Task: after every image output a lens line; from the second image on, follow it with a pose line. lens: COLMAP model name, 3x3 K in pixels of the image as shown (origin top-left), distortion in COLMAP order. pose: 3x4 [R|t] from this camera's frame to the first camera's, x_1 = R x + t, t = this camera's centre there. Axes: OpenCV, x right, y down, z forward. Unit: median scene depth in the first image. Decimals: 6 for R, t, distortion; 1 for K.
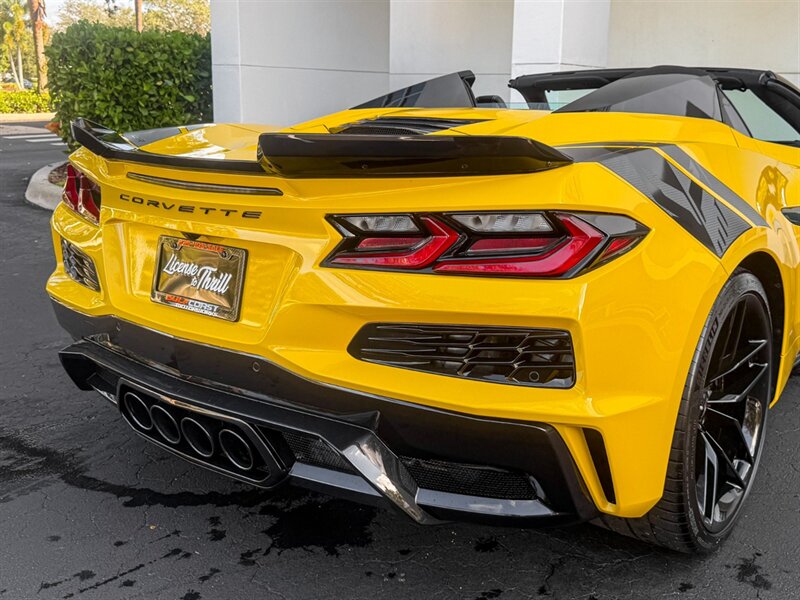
lens RADIAL K [[825.1, 0, 434.2], [0, 825.1, 230.3], [0, 0, 1]] dist [0.056054, 0.000000]
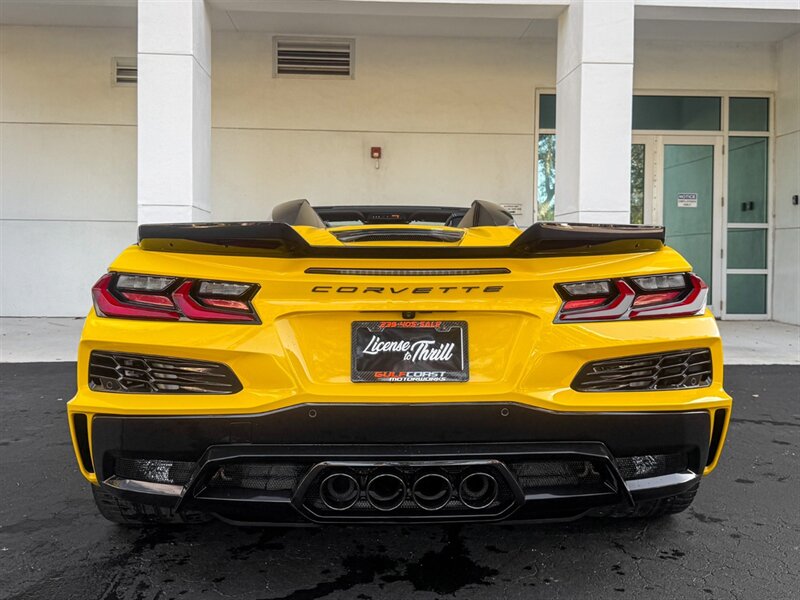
lens RADIAL K [[825.1, 0, 407.3], [0, 825.1, 260.2], [0, 0, 1]] dist [0.056054, 0.000000]
pose [[0.771612, -0.006896, 0.636056, -1.027086], [0.105589, 0.987457, -0.117387, 0.065459], [-0.627268, 0.157738, 0.762662, 0.104397]]
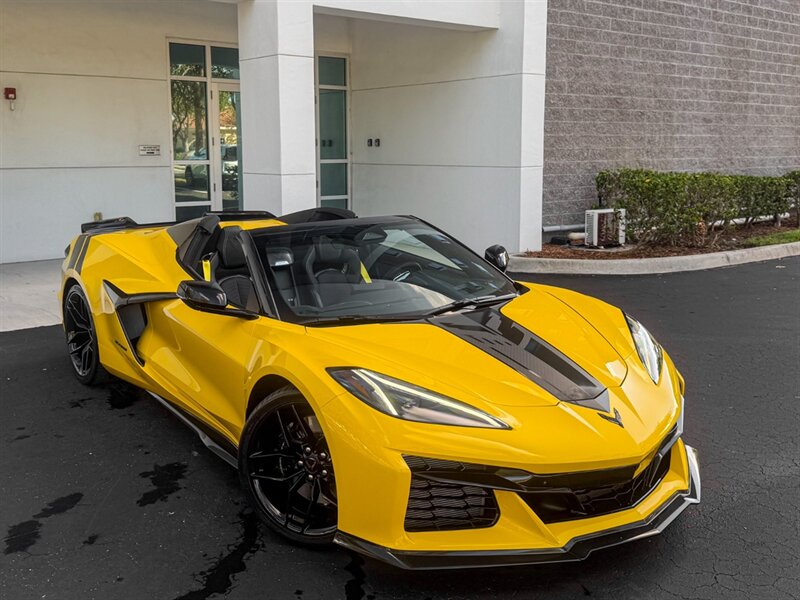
lens RADIAL K [[827.4, 0, 400.4], [0, 827.4, 239.2], [0, 0, 1]] dist [0.064916, 0.000000]
pose [[0.259432, -0.119877, 0.958293, -2.349615], [0.162622, 0.983520, 0.079008, -0.394928], [-0.951971, 0.135342, 0.274651, 0.533163]]
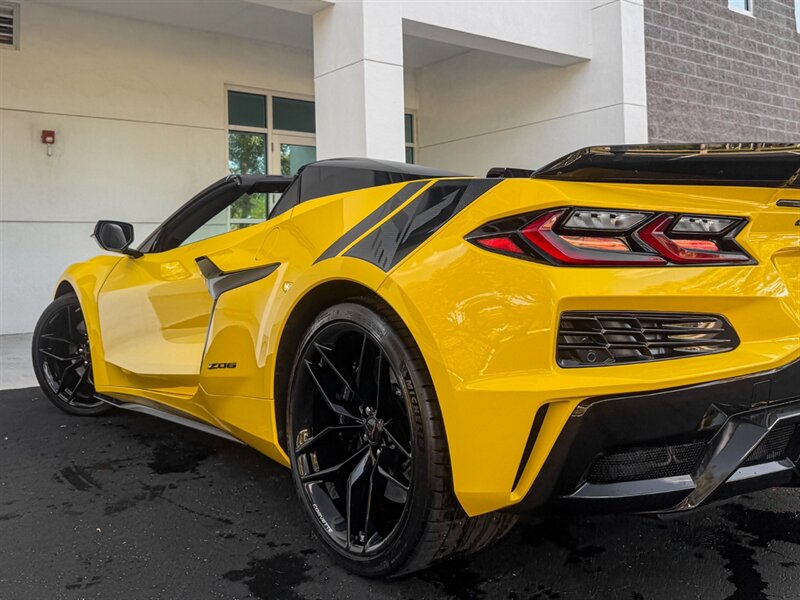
lens RADIAL K [[773.8, 0, 428.0], [0, 773.8, 227.9], [0, 0, 1]] dist [0.040188, 0.000000]
pose [[0.253658, 0.025969, 0.966945, -1.448603], [0.188647, 0.979117, -0.075783, -0.049397], [-0.948720, 0.201634, 0.243462, 1.264749]]
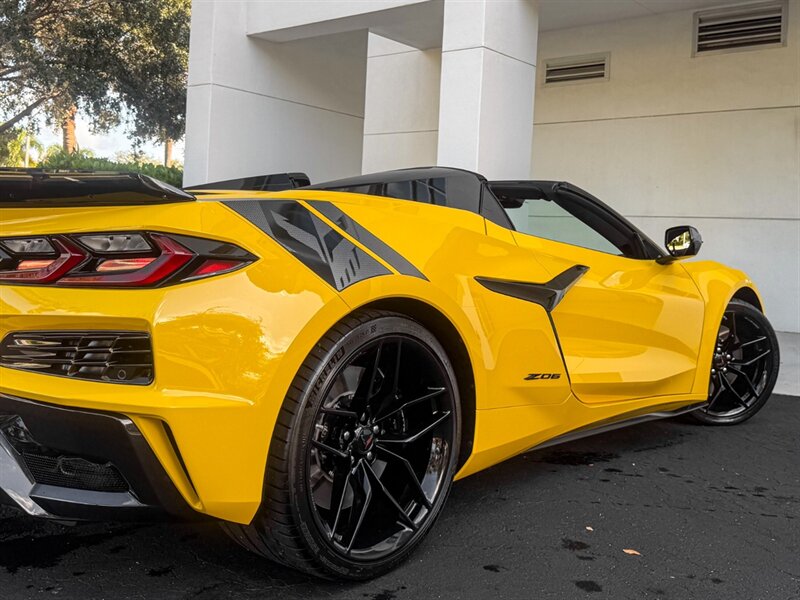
lens RADIAL K [[827.4, 0, 445.4], [0, 827.4, 224.0], [0, 0, 1]] dist [0.064916, 0.000000]
pose [[0.998925, 0.028823, -0.036317, 0.493129], [-0.035315, 0.980531, -0.193164, 0.147369], [0.030042, 0.194239, 0.980494, -0.137947]]
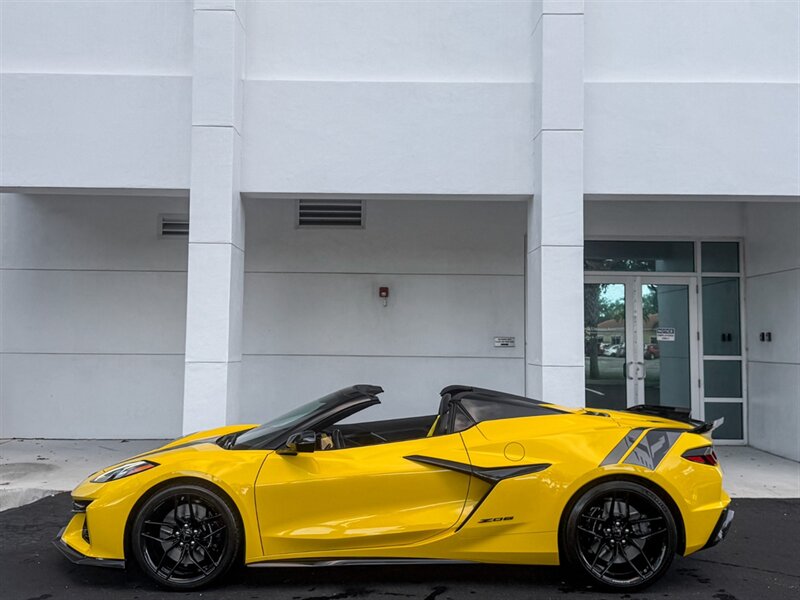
lens RADIAL K [[901.6, 0, 386.9], [0, 901.6, 266.7], [0, 0, 1]] dist [0.043324, 0.000000]
pose [[0.809501, 0.044463, 0.585433, -1.651230], [0.095992, 0.973688, -0.206682, -0.090273], [-0.579218, 0.223506, 0.783933, -1.062761]]
